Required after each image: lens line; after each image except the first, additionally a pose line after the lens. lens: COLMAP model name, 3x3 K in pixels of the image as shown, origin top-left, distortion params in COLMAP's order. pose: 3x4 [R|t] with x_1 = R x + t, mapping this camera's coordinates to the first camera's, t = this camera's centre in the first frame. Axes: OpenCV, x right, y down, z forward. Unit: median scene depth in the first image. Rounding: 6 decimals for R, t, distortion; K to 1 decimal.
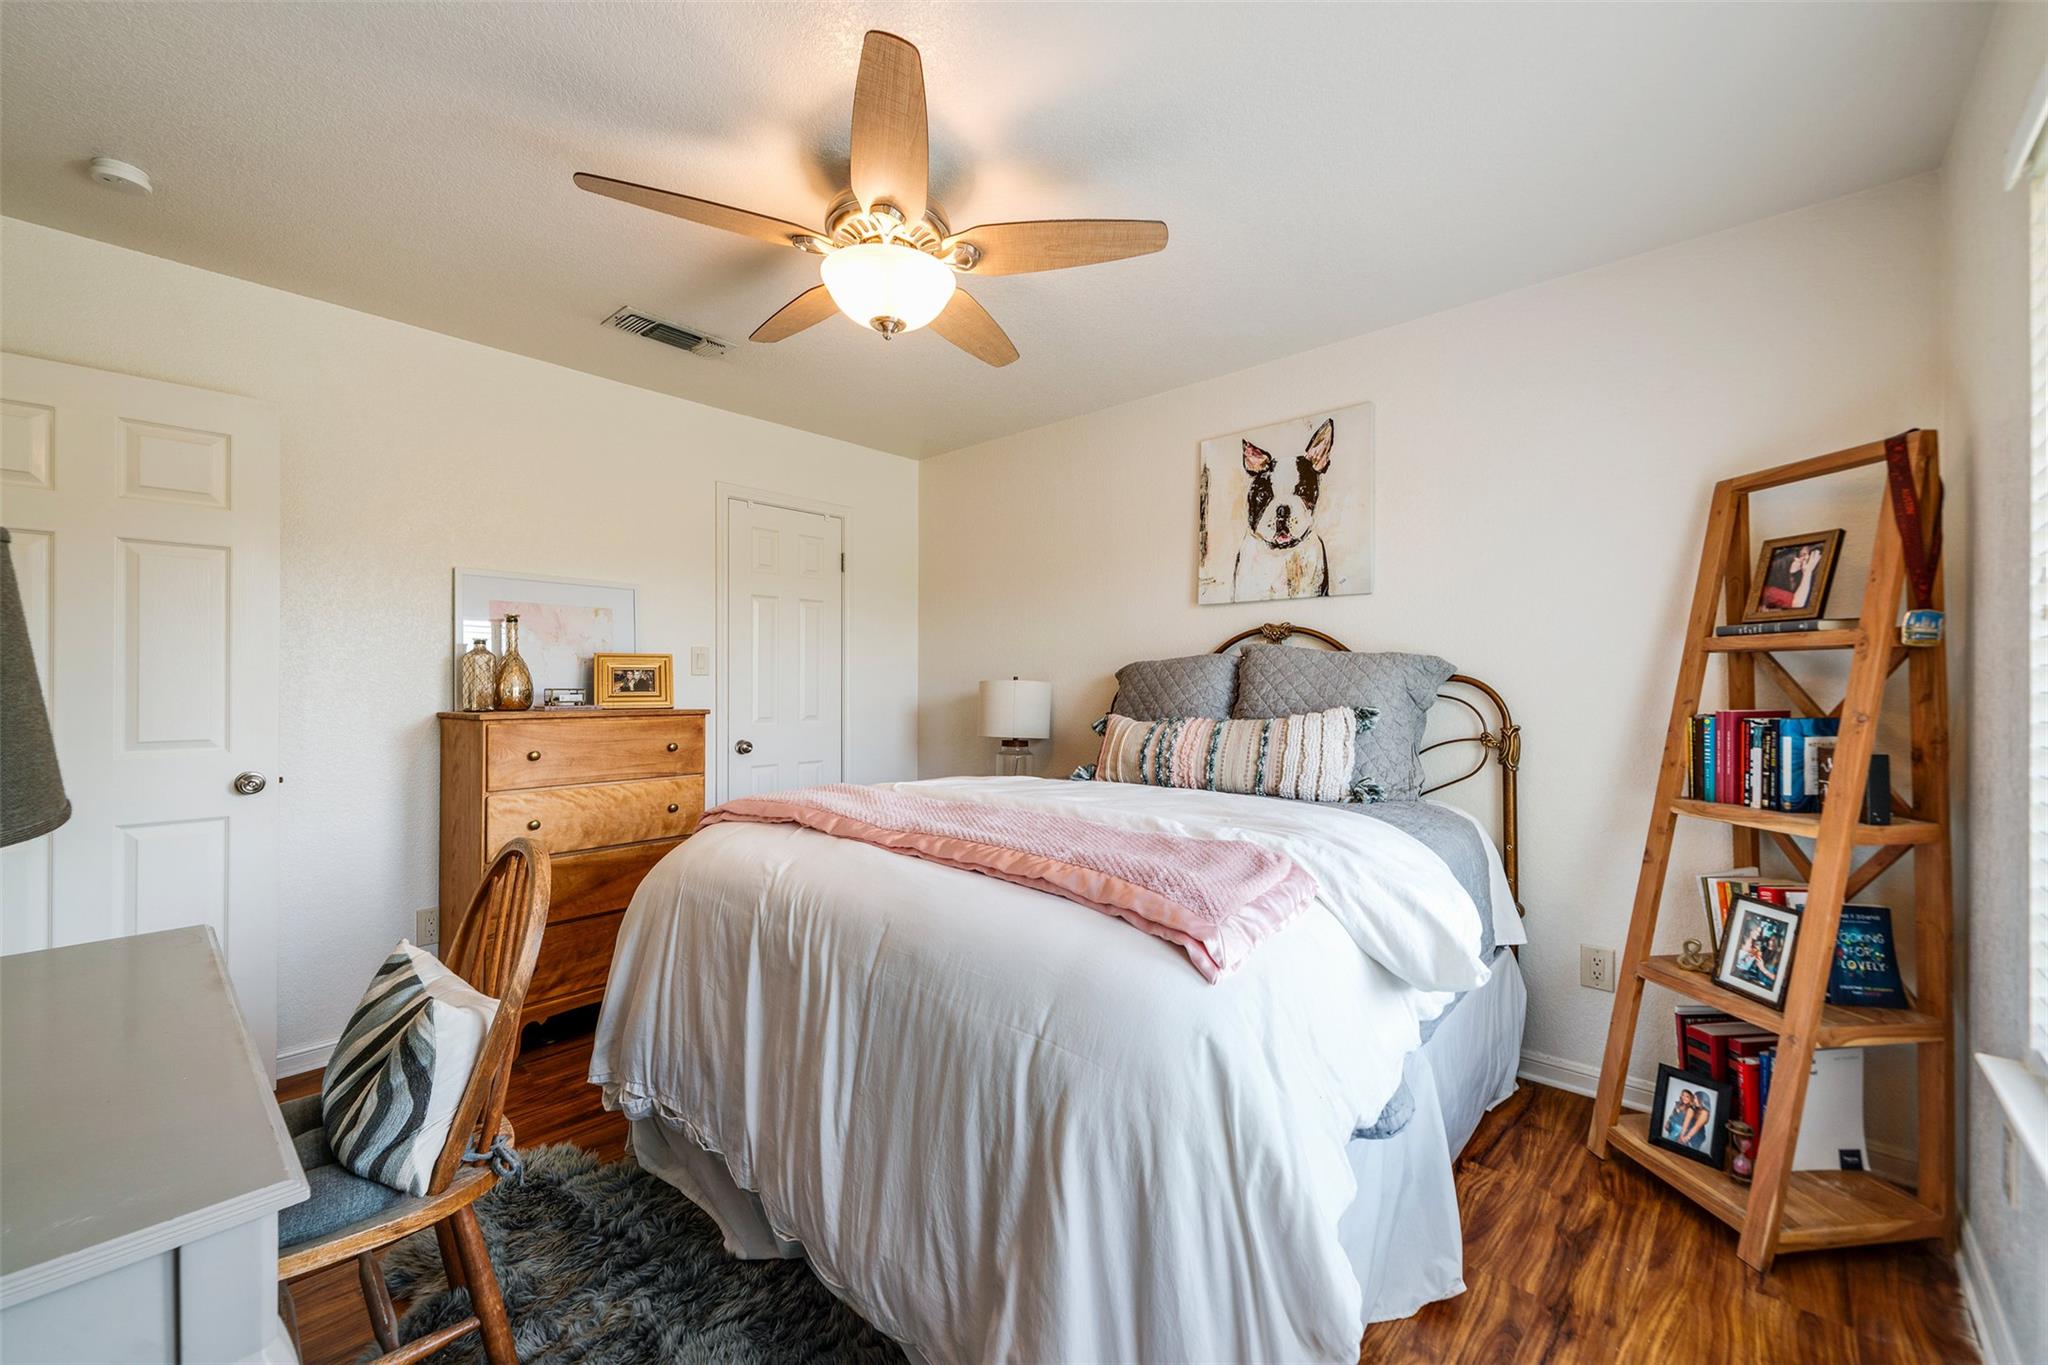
lens RADIAL K [[851.7, 0, 1020.7], [0, 851.7, 677.4], [0, 0, 1]] dist [0.011465, -0.000131]
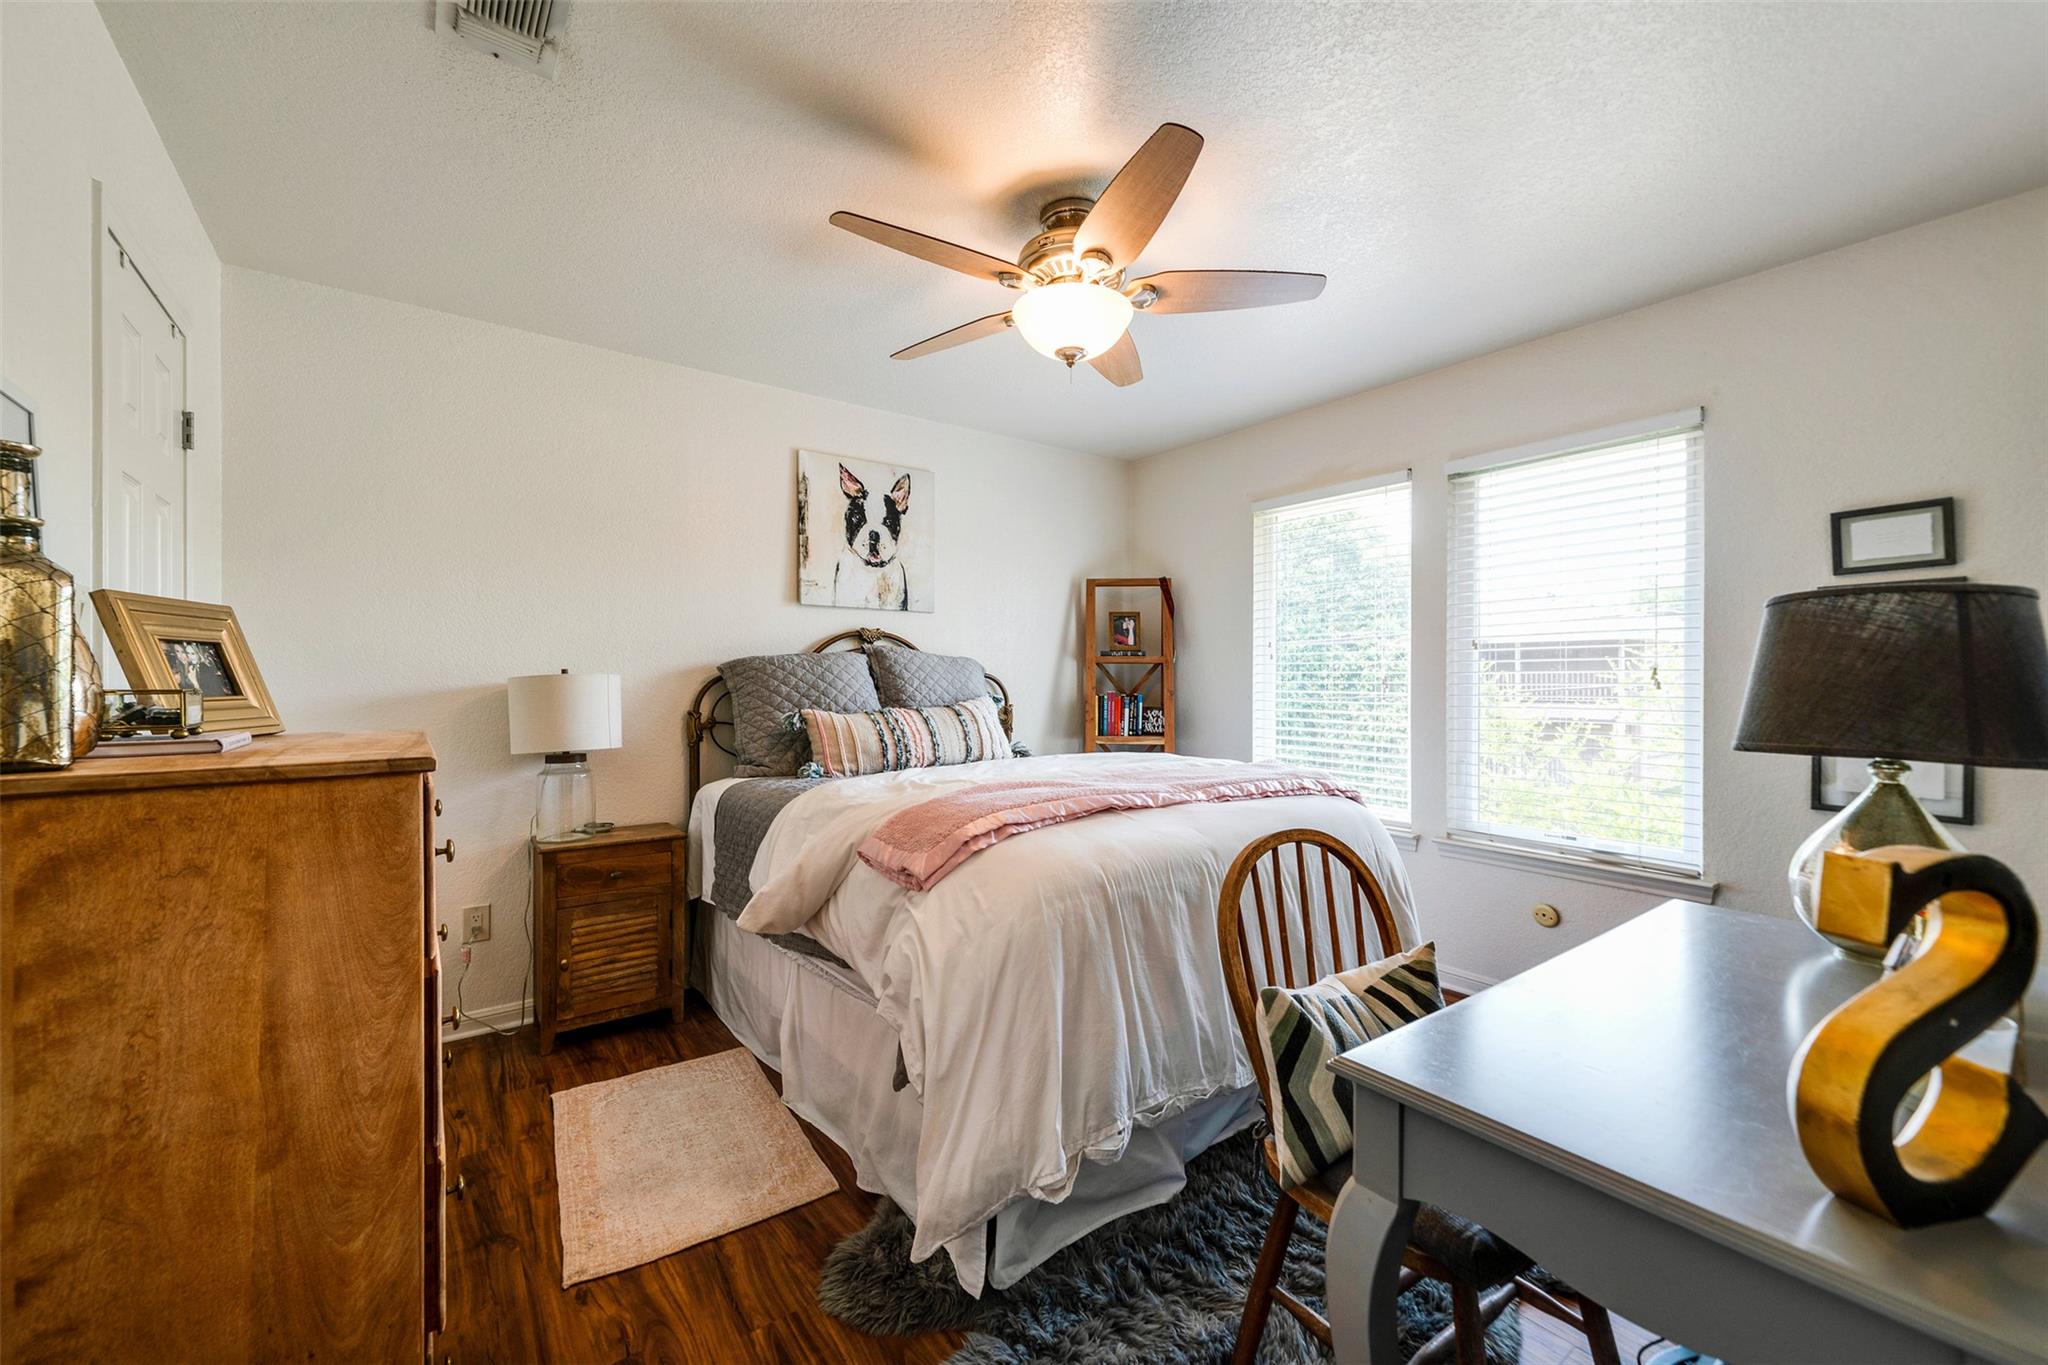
lens RADIAL K [[851.7, 0, 1020.7], [0, 851.7, 677.4], [0, 0, 1]] dist [0.011465, -0.000131]
pose [[0.148768, 0.004184, 0.988863, -0.854861], [-0.005749, 0.999978, -0.003366, 0.007929], [-0.988855, -0.005184, 0.148789, 0.618286]]
